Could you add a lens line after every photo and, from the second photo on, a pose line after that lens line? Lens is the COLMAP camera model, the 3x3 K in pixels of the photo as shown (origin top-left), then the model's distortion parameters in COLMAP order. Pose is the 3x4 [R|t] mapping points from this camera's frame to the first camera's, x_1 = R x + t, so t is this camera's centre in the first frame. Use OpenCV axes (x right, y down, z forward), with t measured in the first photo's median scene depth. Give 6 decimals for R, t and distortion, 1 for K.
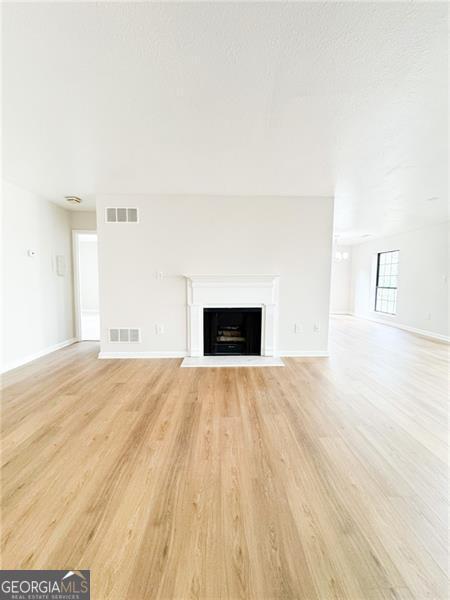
lens RADIAL K [[241.1, 0, 225.0], [0, 241.1, 300.0], [0, 0, 1]] dist [0.021940, -0.000022]
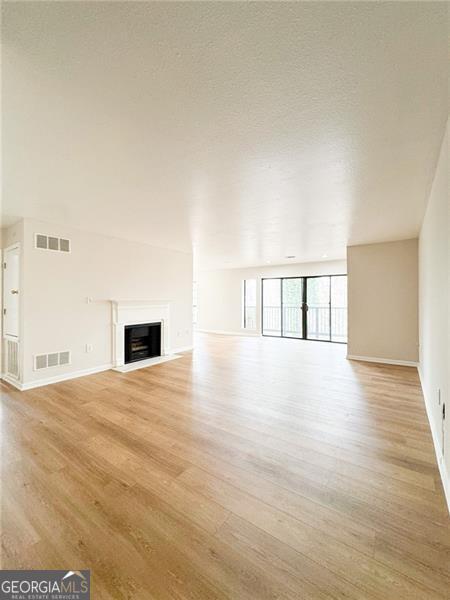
lens RADIAL K [[258.0, 0, 225.0], [0, 258.0, 300.0], [0, 0, 1]] dist [-0.000029, -0.000154]
pose [[0.581082, -0.004147, 0.813834, -0.893162], [0.067974, 0.996740, -0.043455, -0.007567], [-0.811001, 0.080570, 0.579470, -0.227549]]
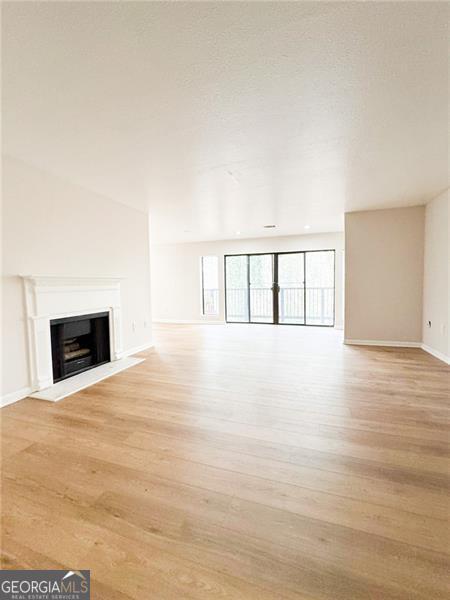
lens RADIAL K [[258.0, 0, 225.0], [0, 258.0, 300.0], [0, 0, 1]] dist [-0.000029, -0.000154]
pose [[0.319403, -0.061392, 0.945628, -0.674963], [0.092372, 0.995164, 0.033408, -0.005318], [-0.943106, 0.076679, 0.323530, 0.225027]]
